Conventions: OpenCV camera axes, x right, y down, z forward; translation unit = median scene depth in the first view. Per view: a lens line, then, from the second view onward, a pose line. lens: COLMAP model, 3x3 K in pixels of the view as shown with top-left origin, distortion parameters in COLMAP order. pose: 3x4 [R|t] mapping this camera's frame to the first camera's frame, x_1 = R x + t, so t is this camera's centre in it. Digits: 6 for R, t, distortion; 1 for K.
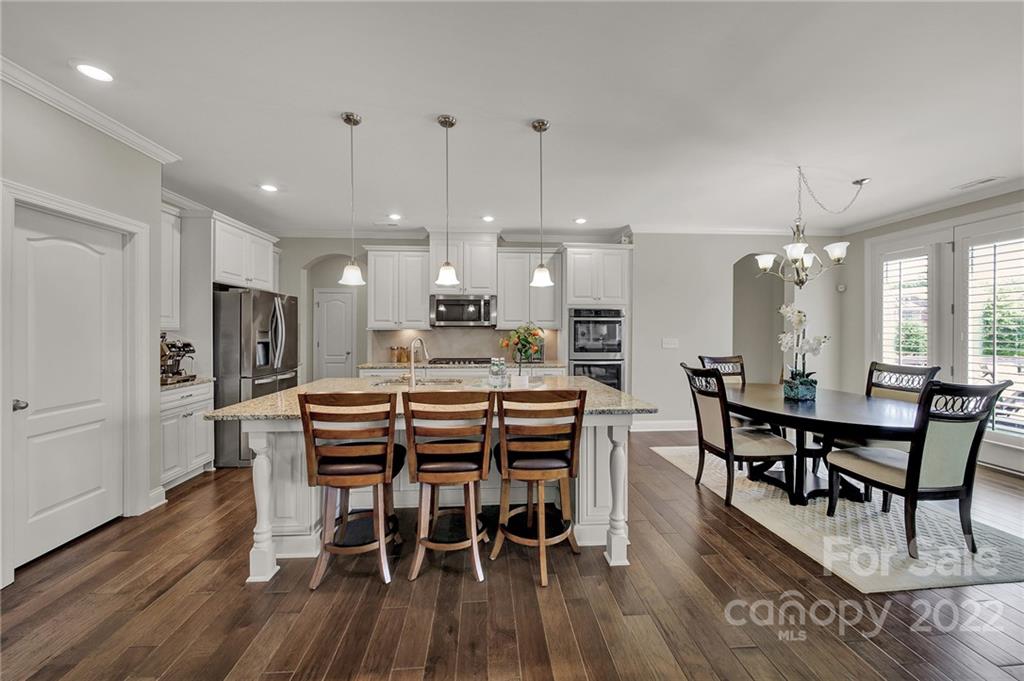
lens RADIAL K [[375.8, 0, 509.0], [0, 375.8, 331.1], [0, 0, 1]] dist [-0.001227, -0.000242]
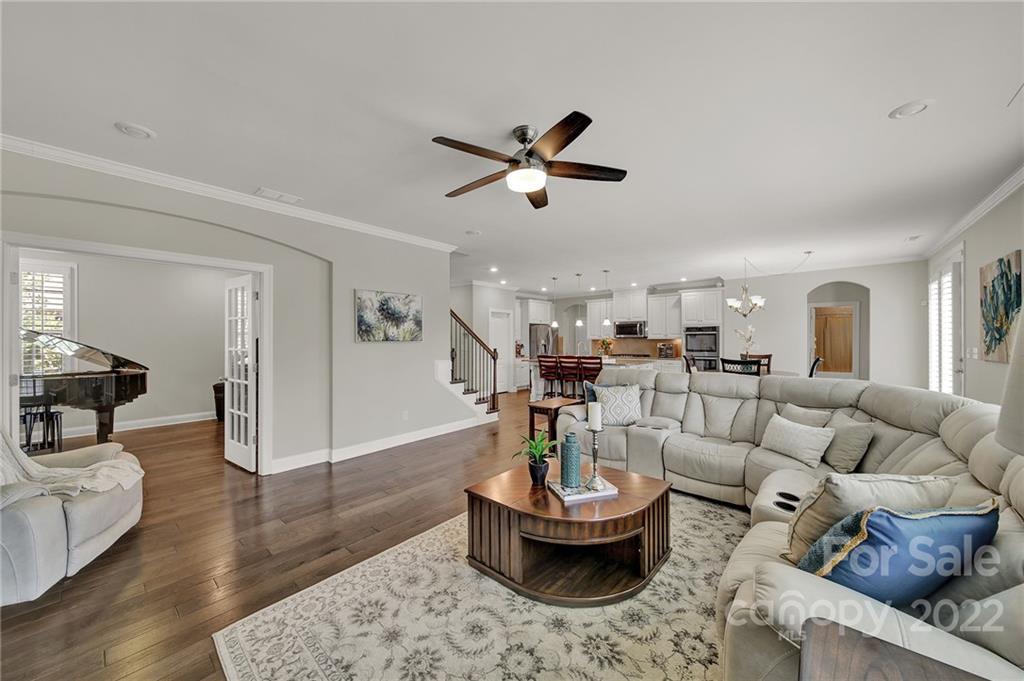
lens RADIAL K [[365.7, 0, 510.5], [0, 365.7, 336.8], [0, 0, 1]] dist [-0.001619, -0.000526]
pose [[0.707510, -0.009794, -0.706636, 1.103690], [0.004388, 0.999946, -0.009466, -0.001301], [0.706690, 0.003596, 0.707514, -1.100878]]
